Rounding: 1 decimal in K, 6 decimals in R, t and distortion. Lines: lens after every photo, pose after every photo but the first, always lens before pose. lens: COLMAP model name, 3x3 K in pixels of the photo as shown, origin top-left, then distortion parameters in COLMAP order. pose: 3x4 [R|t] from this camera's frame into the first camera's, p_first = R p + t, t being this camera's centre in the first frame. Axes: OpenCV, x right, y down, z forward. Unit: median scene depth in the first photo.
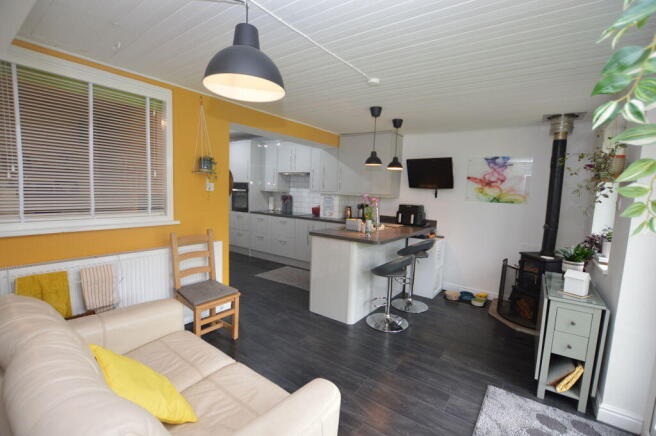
lens RADIAL K [[291.9, 0, 329.6], [0, 291.9, 222.1], [0, 0, 1]] dist [-0.033058, 0.003463]
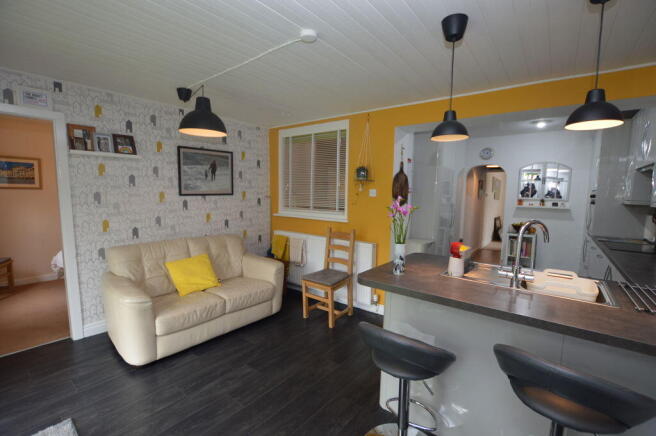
lens RADIAL K [[291.9, 0, 324.6], [0, 291.9, 219.7], [0, 0, 1]] dist [-0.033058, 0.003463]
pose [[-0.053972, 0.052966, -0.997137, 0.471110], [-0.130500, 0.989653, 0.059632, -0.043198], [0.989978, 0.133345, -0.046502, 0.602974]]
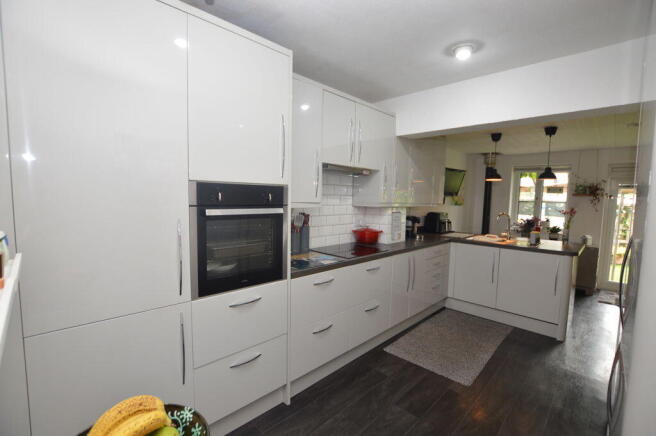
lens RADIAL K [[291.9, 0, 331.7], [0, 291.9, 225.1], [0, 0, 1]] dist [-0.033058, 0.003463]
pose [[0.156658, -0.121312, 0.980174, -0.768574], [0.097496, 0.989480, 0.106881, -0.160024], [-0.982829, 0.078819, 0.166837, 1.192605]]
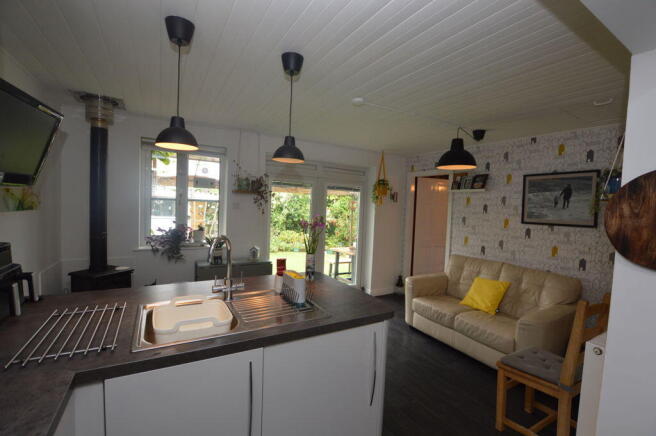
lens RADIAL K [[291.9, 0, 329.9], [0, 291.9, 217.4], [0, 0, 1]] dist [-0.033058, 0.003463]
pose [[-0.909706, -0.093164, 0.404667, -0.099454], [-0.027780, 0.985978, 0.164545, -0.135974], [-0.414322, 0.138446, -0.899539, 1.071396]]
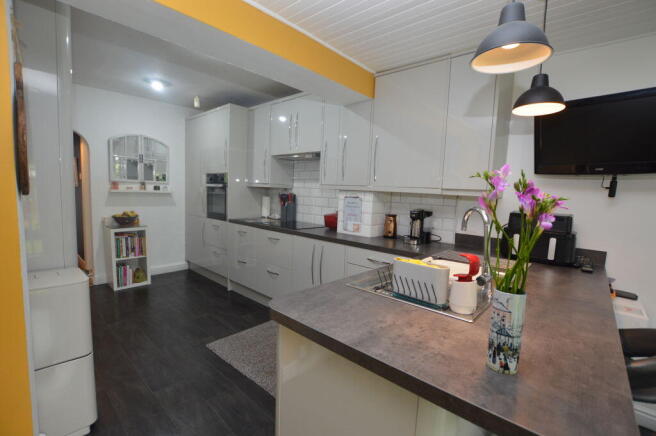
lens RADIAL K [[291.9, 0, 327.8], [0, 291.9, 223.0], [0, 0, 1]] dist [-0.033058, 0.003463]
pose [[0.991581, 0.015812, -0.128516, 0.023581], [-0.016793, 0.999838, -0.006549, -0.037833], [0.128391, 0.008652, 0.991686, 0.546627]]
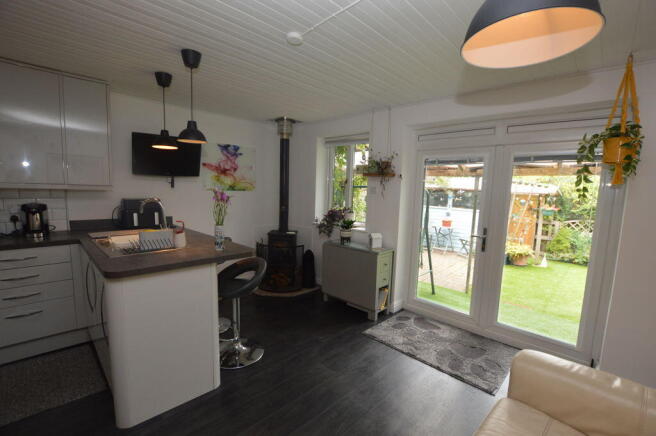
lens RADIAL K [[291.9, 0, 328.7], [0, 291.9, 221.5], [0, 0, 1]] dist [-0.033058, 0.003463]
pose [[0.156152, -0.143227, 0.977293, -0.339416], [0.086210, 0.987631, 0.130968, -0.057551], [-0.983964, 0.063802, 0.166568, 0.444593]]
